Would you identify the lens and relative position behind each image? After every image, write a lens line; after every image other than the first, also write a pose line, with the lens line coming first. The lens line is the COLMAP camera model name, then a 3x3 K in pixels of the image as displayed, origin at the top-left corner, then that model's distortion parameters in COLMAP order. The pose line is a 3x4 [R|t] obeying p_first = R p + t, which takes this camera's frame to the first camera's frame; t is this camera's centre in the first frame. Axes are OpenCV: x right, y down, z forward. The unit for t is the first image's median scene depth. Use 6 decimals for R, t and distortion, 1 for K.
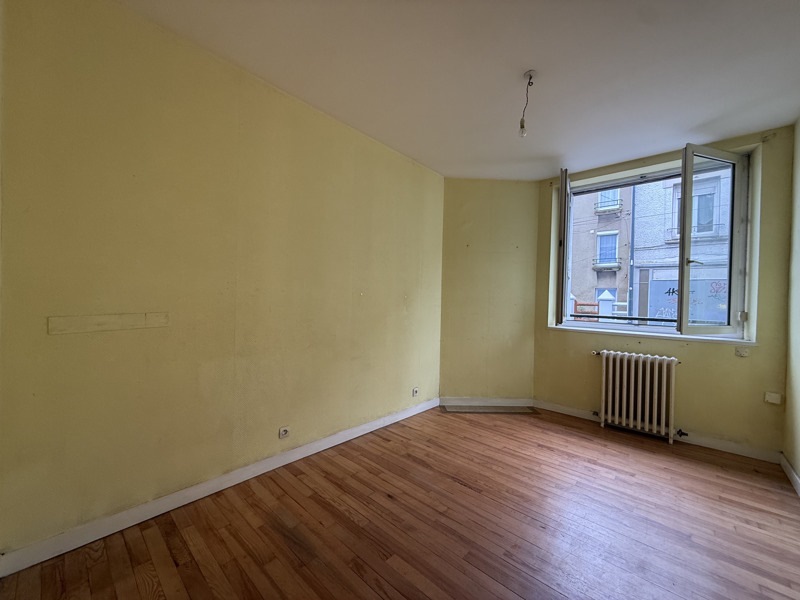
lens RADIAL K [[321.2, 0, 399.4], [0, 321.2, 299.0], [0, 0, 1]] dist [-0.000626, -0.000022]
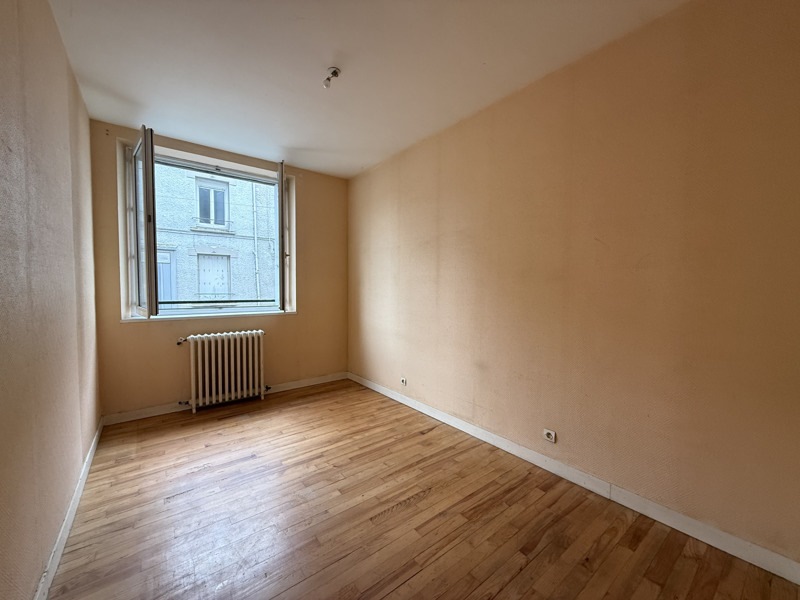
lens RADIAL K [[321.2, 0, 399.5], [0, 321.2, 300.0], [0, 0, 1]] dist [-0.000626, -0.000022]
pose [[0.164451, -0.064904, 0.984248, -0.223711], [0.004880, 0.997874, 0.064987, -0.009753], [-0.986373, -0.005884, 0.164418, 0.227397]]
